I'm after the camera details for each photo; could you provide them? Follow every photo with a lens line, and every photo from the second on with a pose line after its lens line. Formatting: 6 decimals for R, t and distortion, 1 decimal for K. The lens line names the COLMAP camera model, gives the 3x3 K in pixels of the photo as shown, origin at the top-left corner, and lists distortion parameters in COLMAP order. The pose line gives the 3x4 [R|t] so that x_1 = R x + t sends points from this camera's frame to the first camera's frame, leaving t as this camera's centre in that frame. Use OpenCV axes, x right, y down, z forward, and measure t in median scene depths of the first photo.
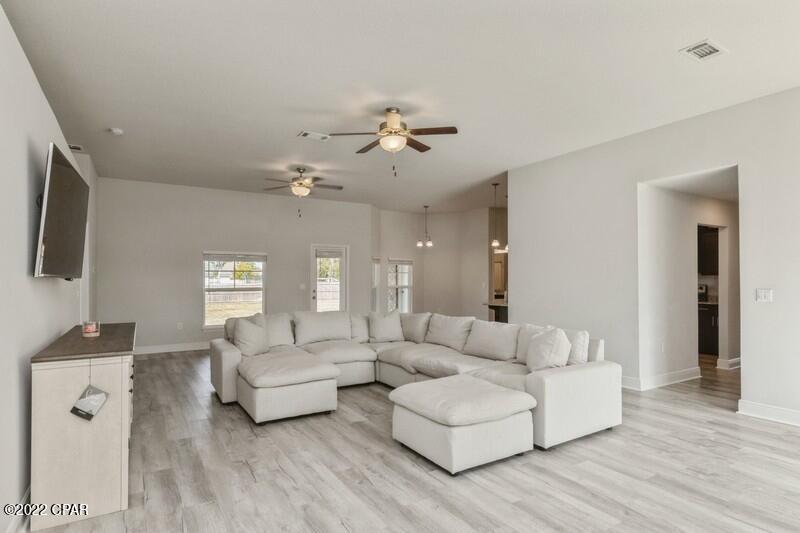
lens RADIAL K [[430.3, 0, 407.9], [0, 430.3, 270.0], [0, 0, 1]] dist [0.002084, -0.002556]
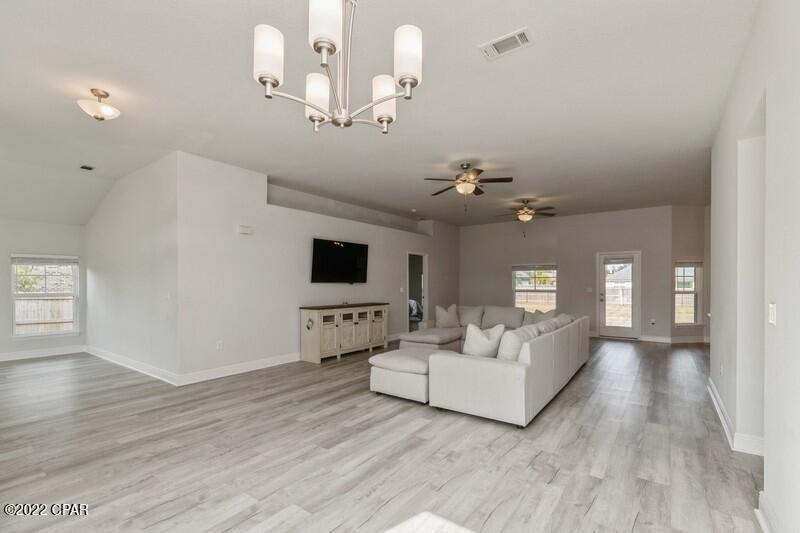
lens RADIAL K [[360.0, 0, 410.3], [0, 360.0, 281.9], [0, 0, 1]] dist [0.008955, -0.004543]
pose [[0.393311, -0.000783, -0.919405, 1.152203], [0.017116, 0.999833, 0.006471, 0.005260], [0.919246, -0.018282, 0.393259, 0.412896]]
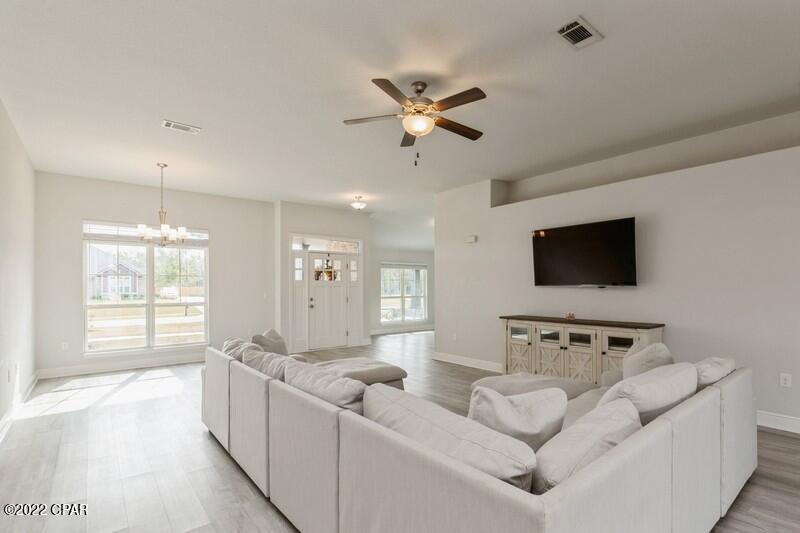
lens RADIAL K [[390.9, 0, 402.5], [0, 390.9, 286.6], [0, 0, 1]] dist [-0.008379, 0.003826]
pose [[-0.992830, 0.005091, -0.119425, 0.063758], [0.007786, 0.999725, -0.022117, 0.042020], [0.119279, -0.022888, -0.992597, 2.077329]]
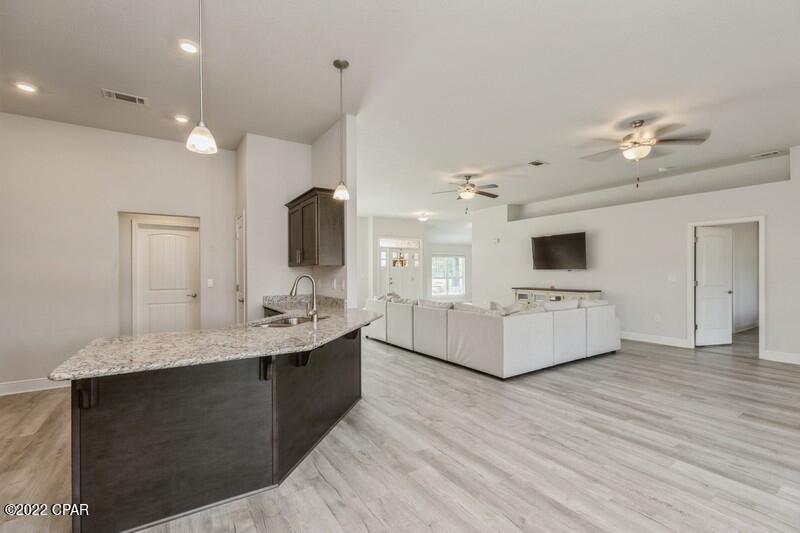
lens RADIAL K [[360.0, 0, 402.6], [0, 360.0, 270.9], [0, 0, 1]] dist [0.008955, -0.004543]
pose [[-0.999667, 0.005997, -0.025108, 0.282366], [0.006555, 0.999732, -0.022182, 0.064058], [0.024968, -0.022340, -0.999439, 2.954036]]
